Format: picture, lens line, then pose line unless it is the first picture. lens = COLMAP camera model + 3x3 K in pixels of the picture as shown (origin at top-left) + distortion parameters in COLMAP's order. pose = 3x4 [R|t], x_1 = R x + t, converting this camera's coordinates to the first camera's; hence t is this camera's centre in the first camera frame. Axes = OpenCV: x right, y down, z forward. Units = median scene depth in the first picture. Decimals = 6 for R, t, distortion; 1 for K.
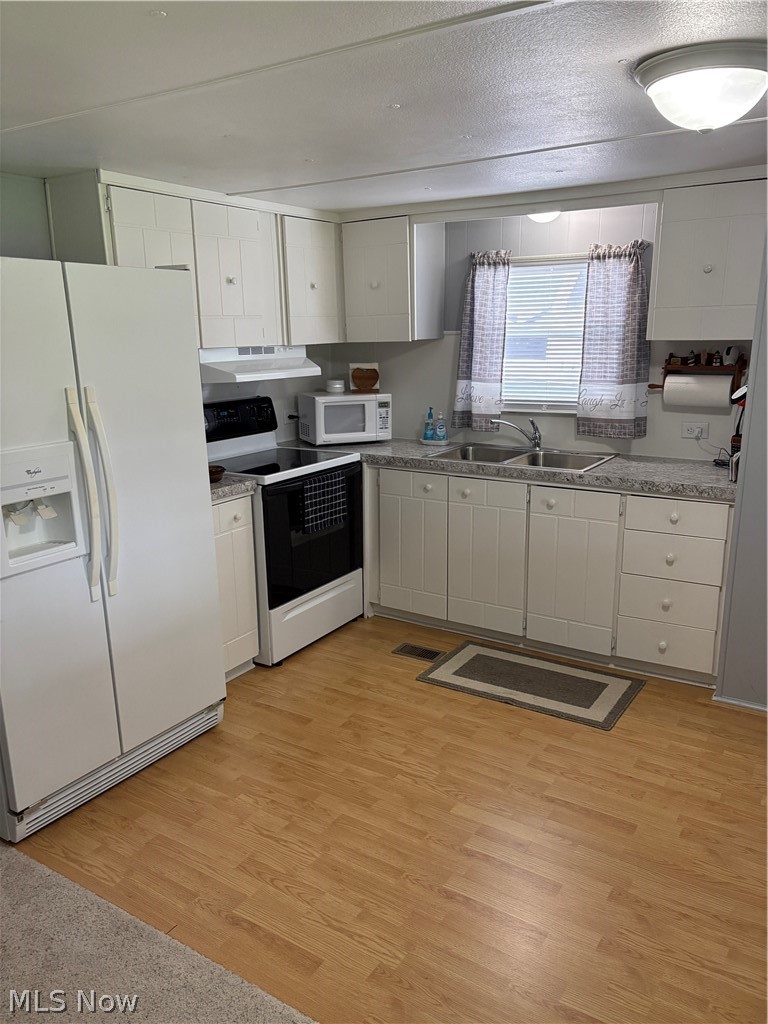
lens RADIAL K [[774.7, 0, 381.4], [0, 774.7, 542.3], [0, 0, 1]] dist [0.119345, -0.296248]
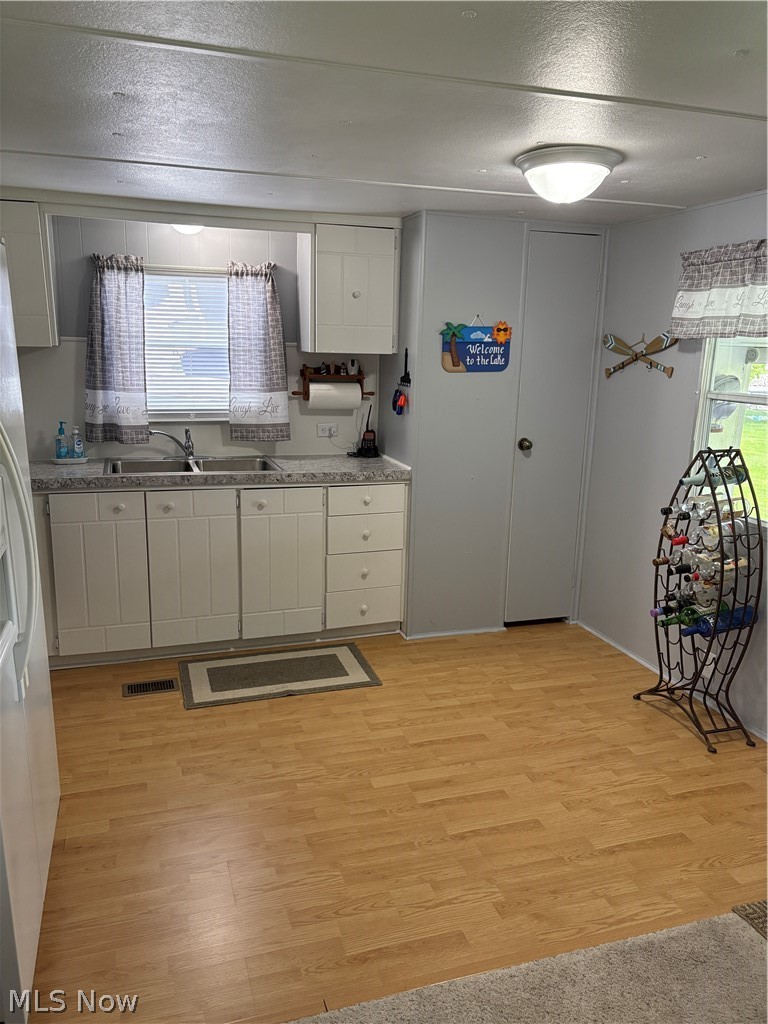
lens RADIAL K [[774.7, 0, 381.4], [0, 774.7, 542.3], [0, 0, 1]] dist [0.119345, -0.296248]
pose [[0.626834, -0.165442, 0.761386, -0.470354], [0.181279, 0.981347, 0.063995, -0.035681], [-0.757771, 0.097909, 0.645133, 0.192952]]
